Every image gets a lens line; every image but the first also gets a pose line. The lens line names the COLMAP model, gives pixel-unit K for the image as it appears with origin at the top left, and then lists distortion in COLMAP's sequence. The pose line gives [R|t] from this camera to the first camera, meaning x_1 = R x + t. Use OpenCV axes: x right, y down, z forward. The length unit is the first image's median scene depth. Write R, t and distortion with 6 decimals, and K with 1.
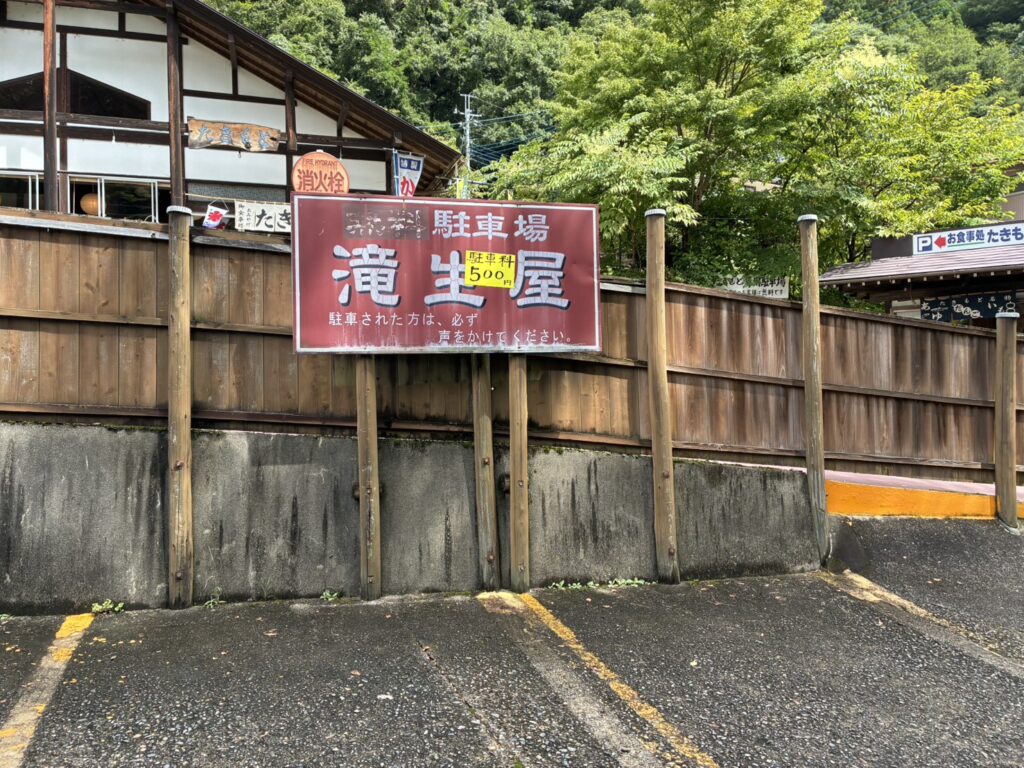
lens RADIAL K [[756.1, 0, 512.0], [0, 756.1, 384.0], [0, 0, 1]] dist [0.025648, -0.002184]
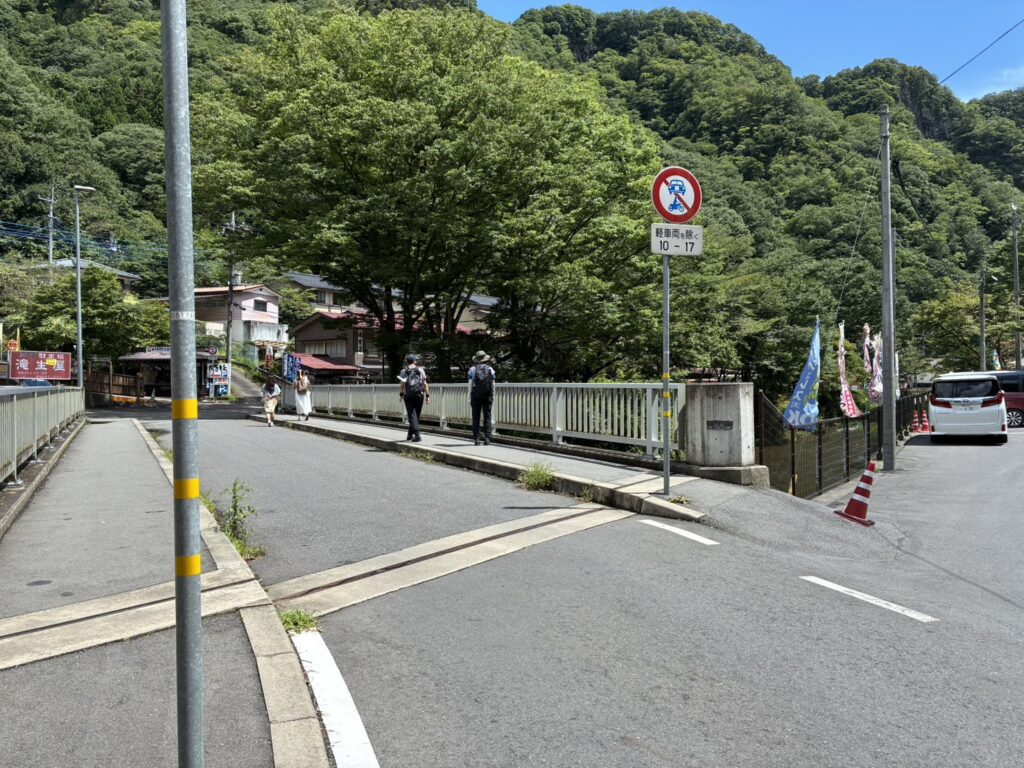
lens RADIAL K [[756.1, 0, 512.0], [0, 756.1, 384.0], [0, 0, 1]] dist [0.025648, -0.002184]
pose [[0.693180, -0.006220, 0.720737, -1.017607], [0.013994, 0.999890, -0.004829, 0.041345], [-0.720628, 0.013434, 0.693191, -3.154482]]
